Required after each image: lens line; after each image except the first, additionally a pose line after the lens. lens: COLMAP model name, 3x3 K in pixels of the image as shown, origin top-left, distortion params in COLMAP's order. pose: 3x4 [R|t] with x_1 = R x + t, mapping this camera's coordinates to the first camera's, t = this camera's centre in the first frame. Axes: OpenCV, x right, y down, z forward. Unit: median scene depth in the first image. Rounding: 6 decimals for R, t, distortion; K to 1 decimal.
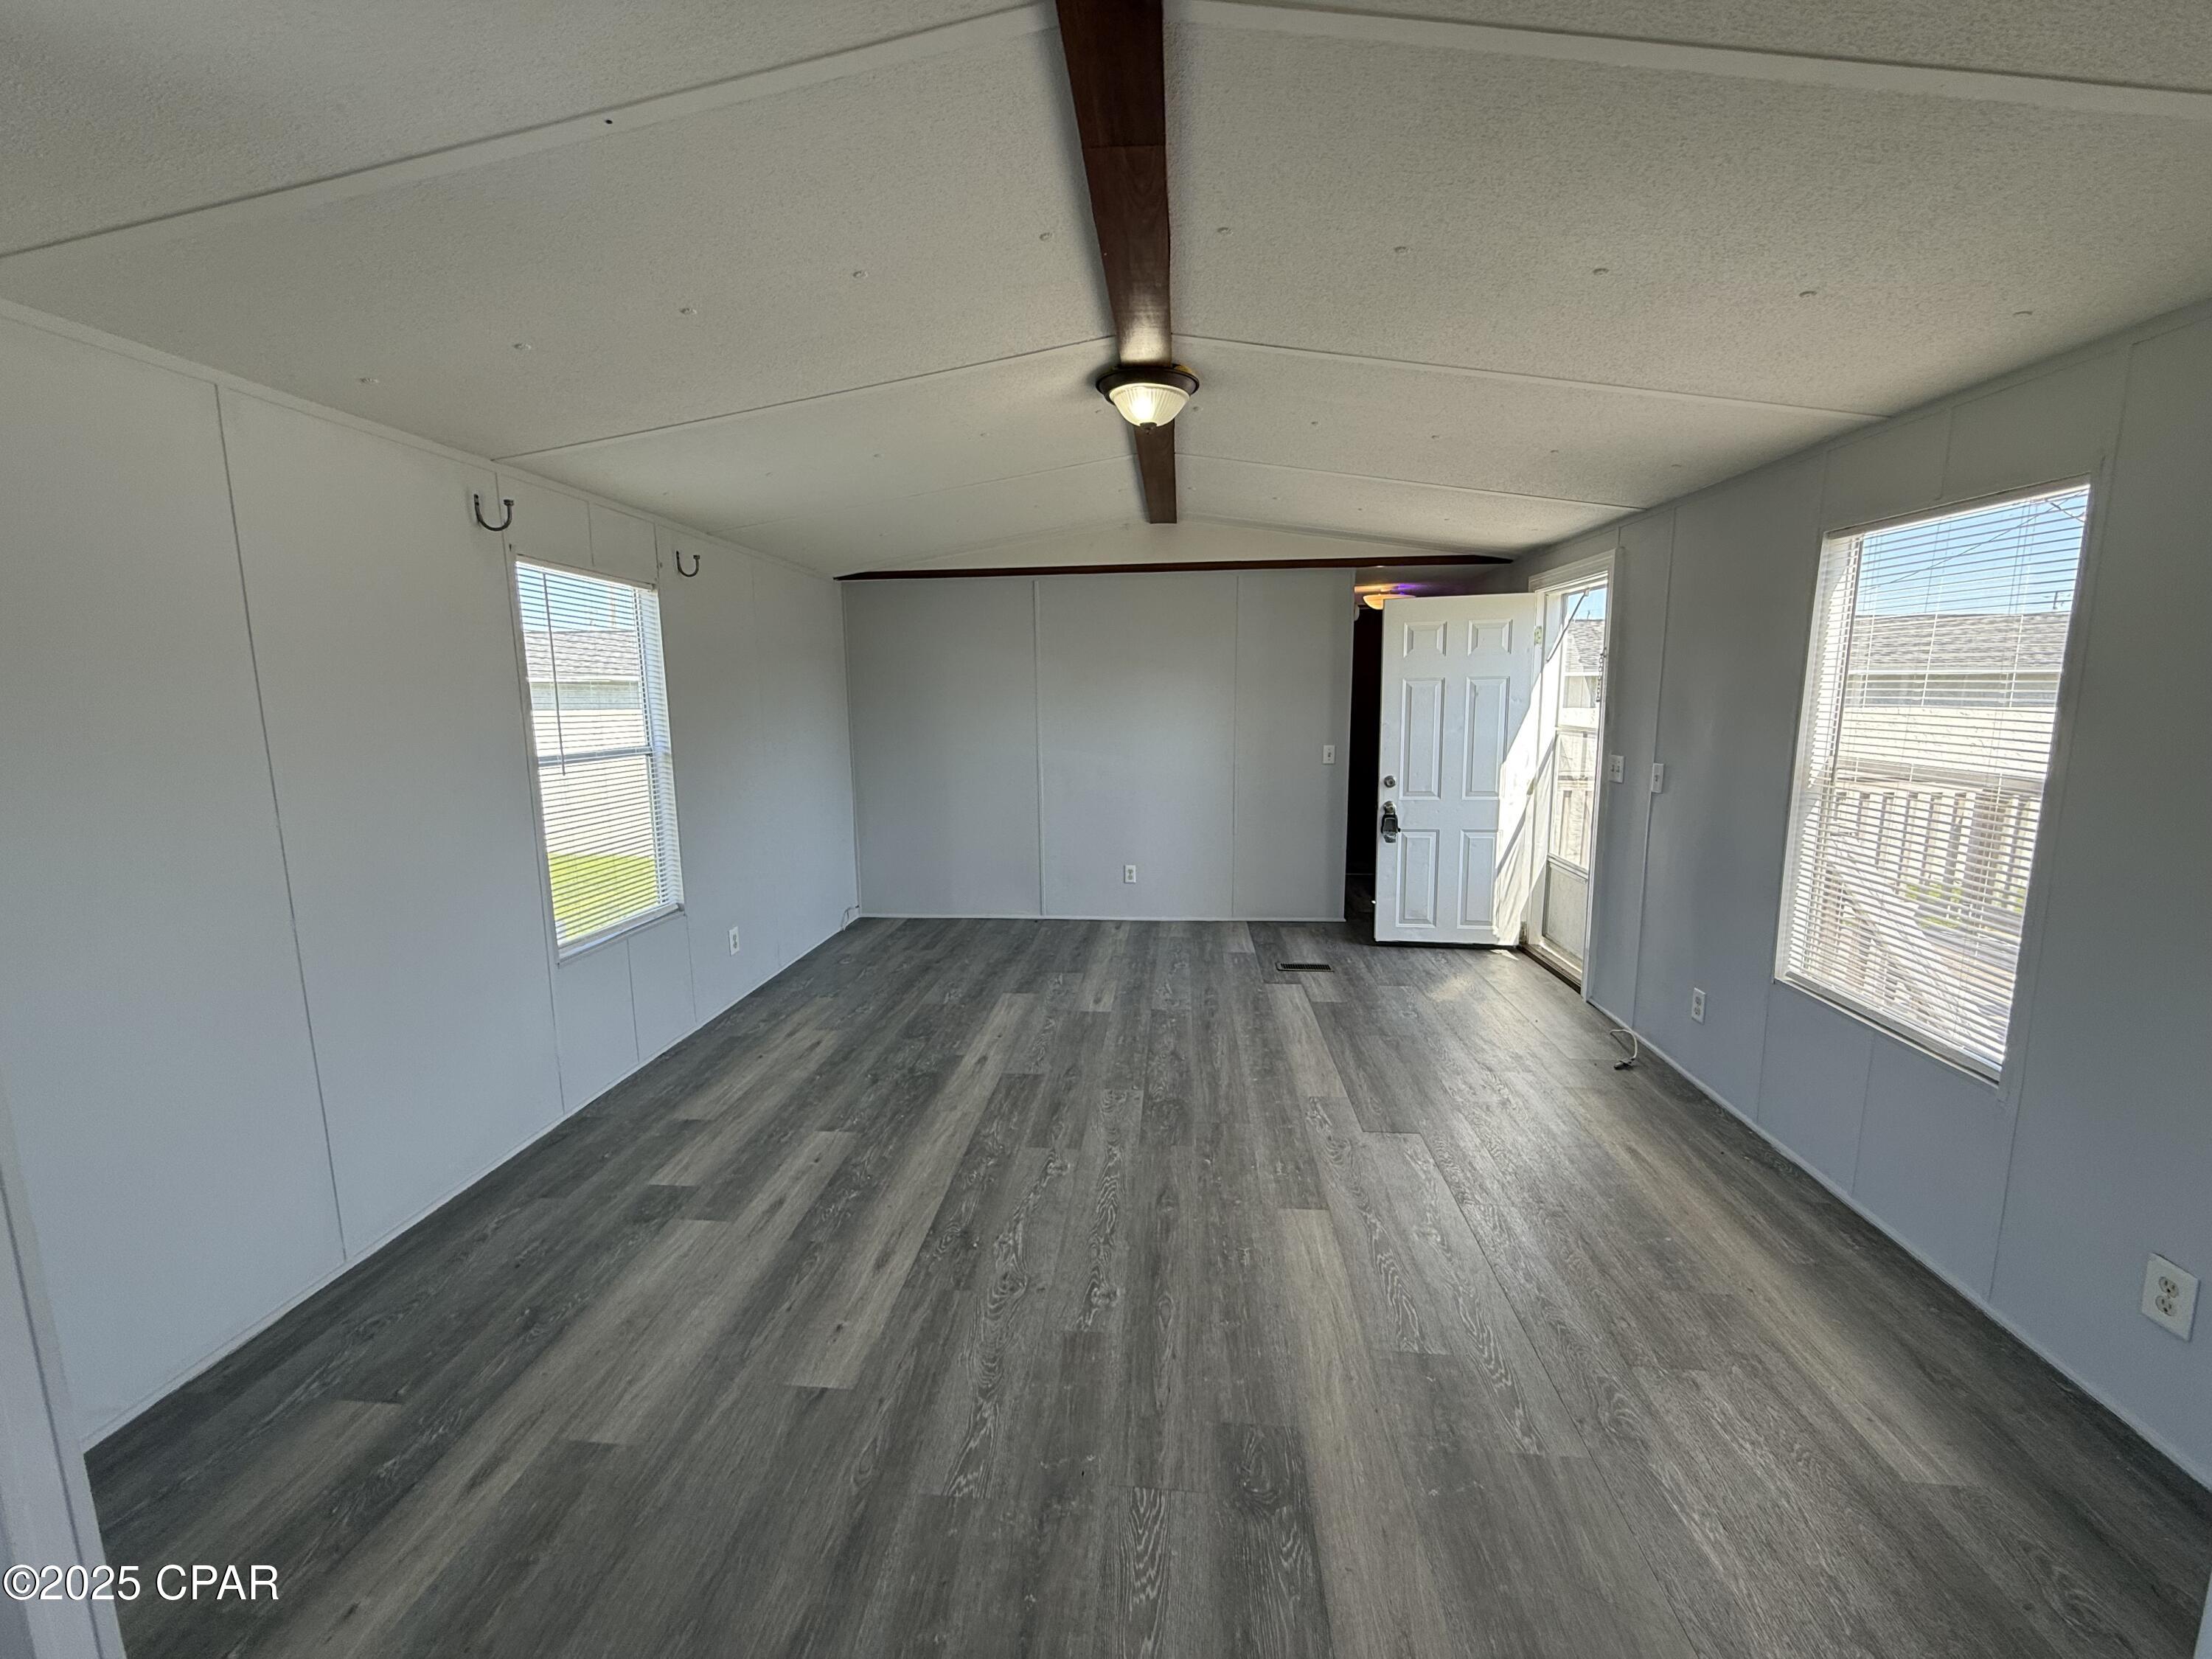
lens RADIAL K [[882.6, 0, 1109.8], [0, 882.6, 825.3], [0, 0, 1]] dist [0.001645, -0.000309]
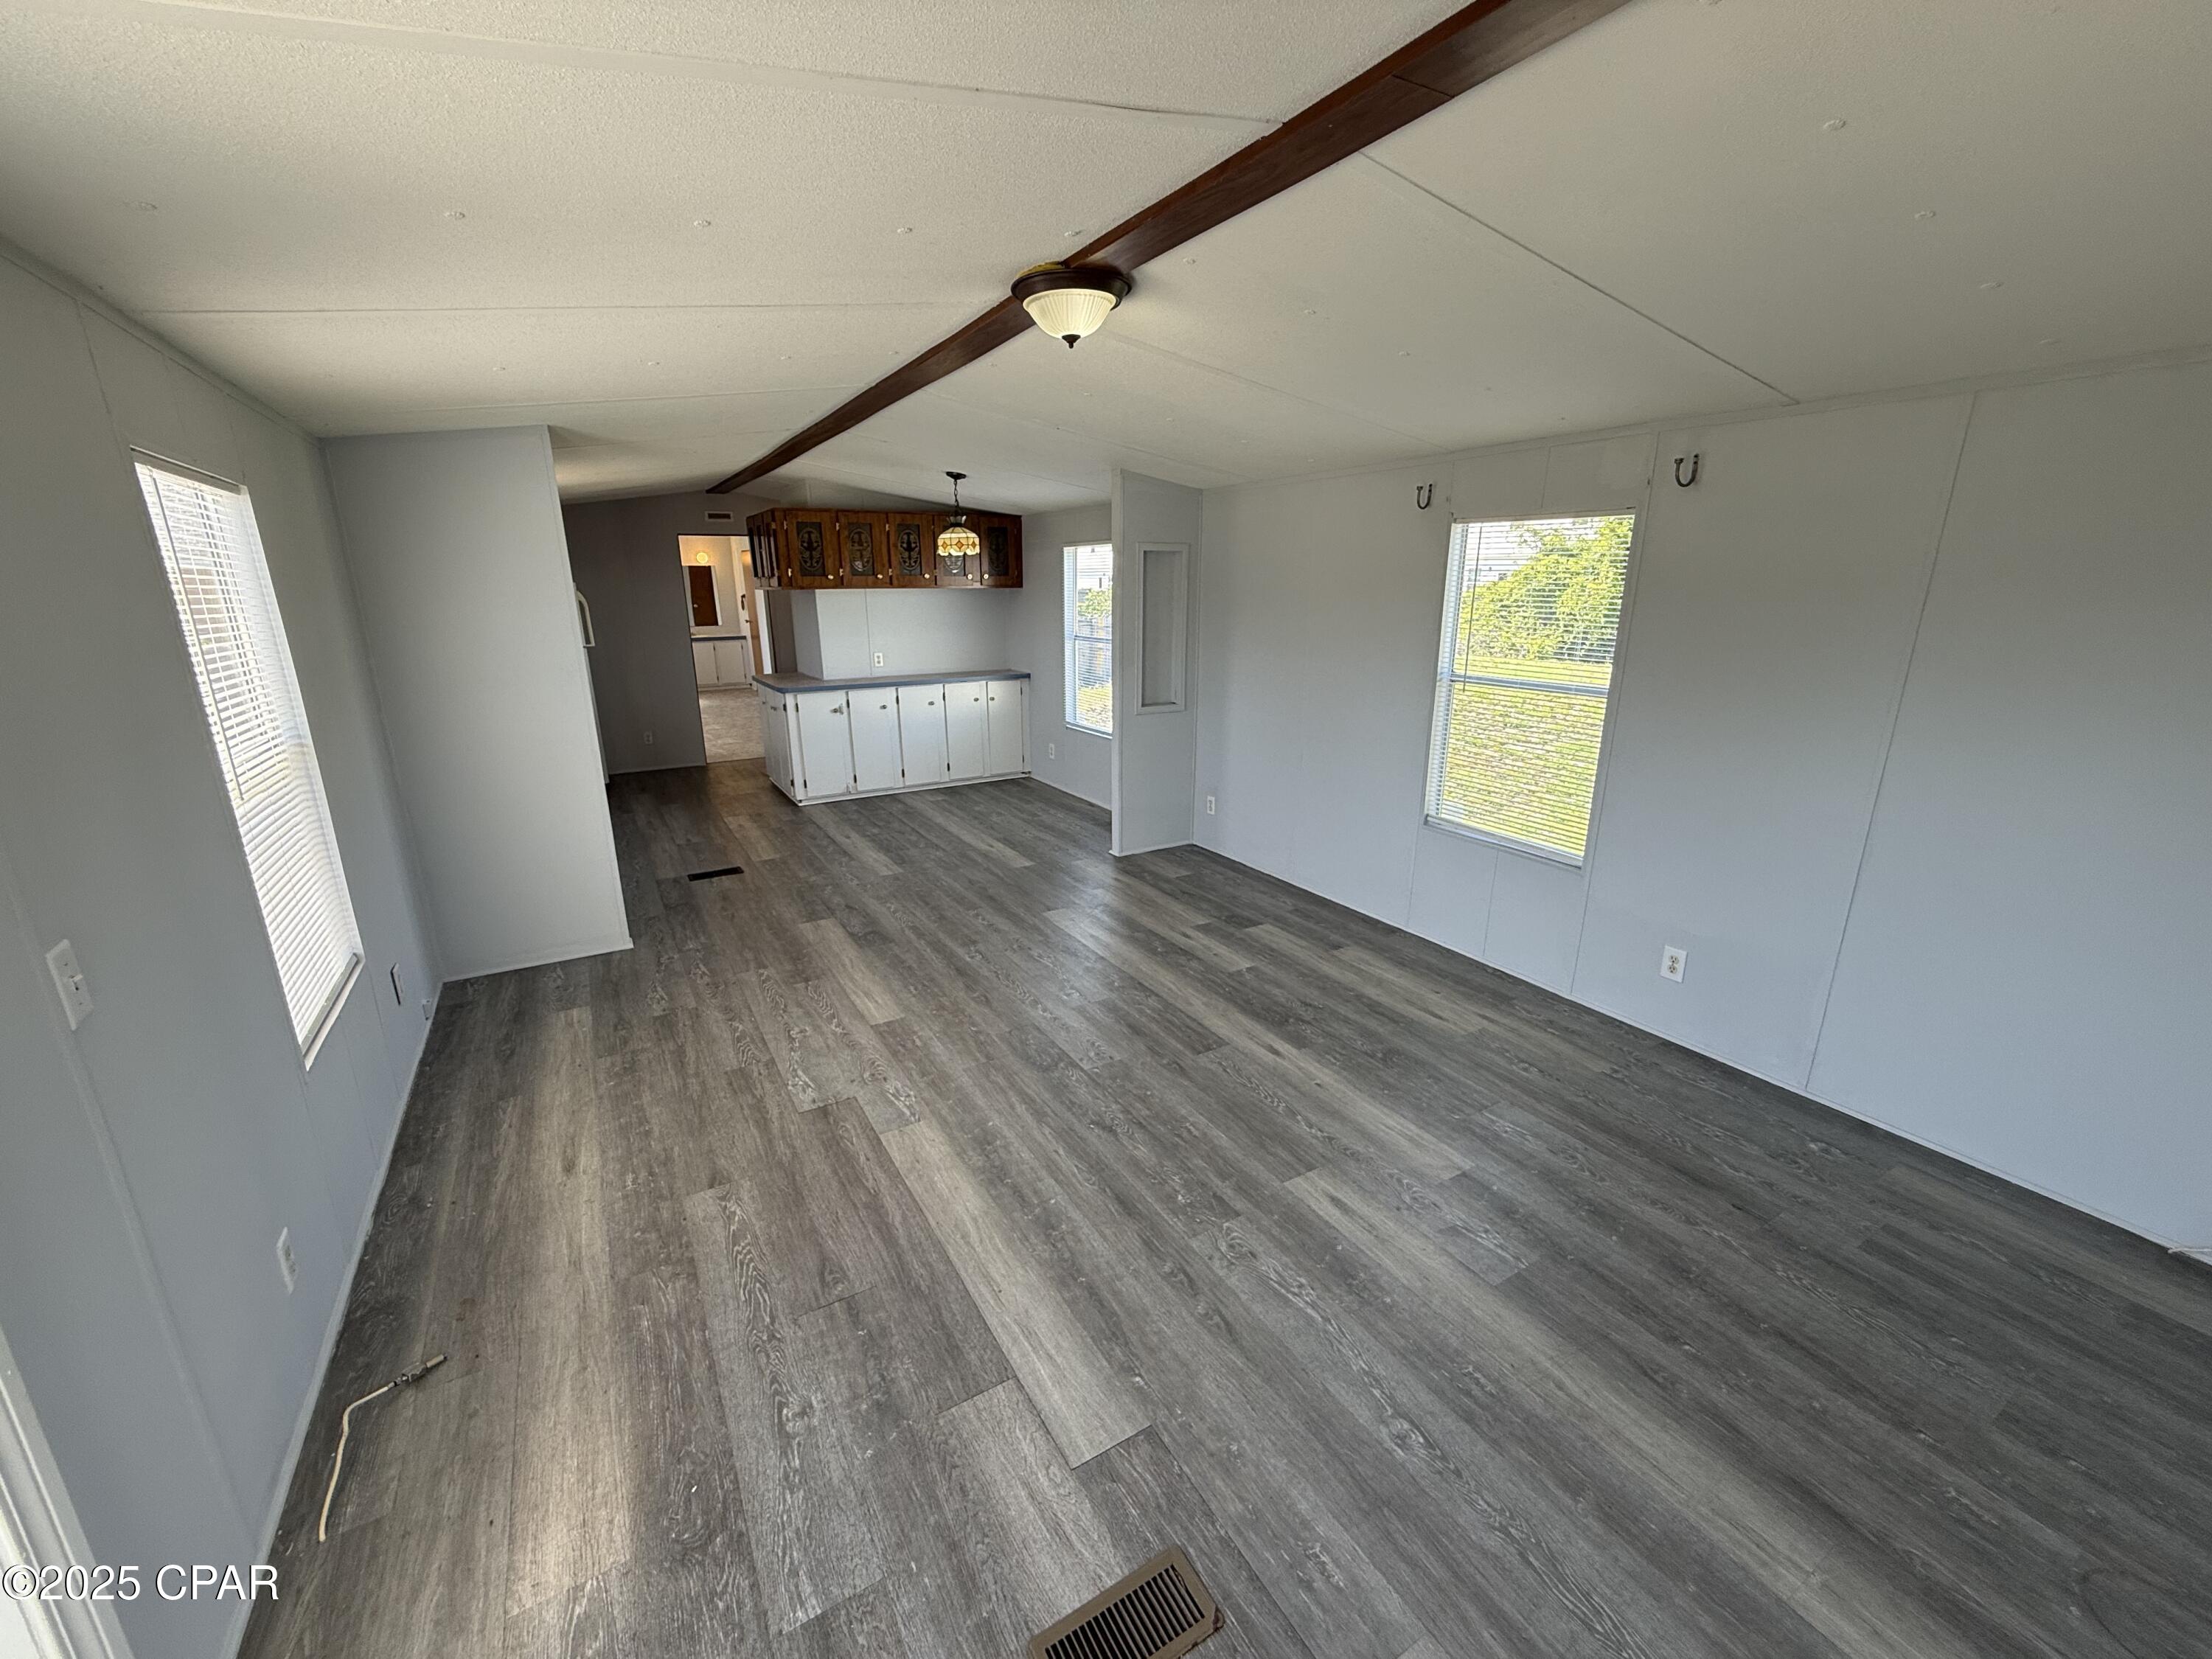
lens RADIAL K [[882.6, 0, 1108.7], [0, 882.6, 831.7], [0, 0, 1]] dist [0.001645, -0.000309]
pose [[-0.812303, 0.167538, -0.558655, 0.514966], [-0.079027, 0.917403, 0.390033, -0.314938], [0.577857, 0.360974, -0.731969, 1.638360]]
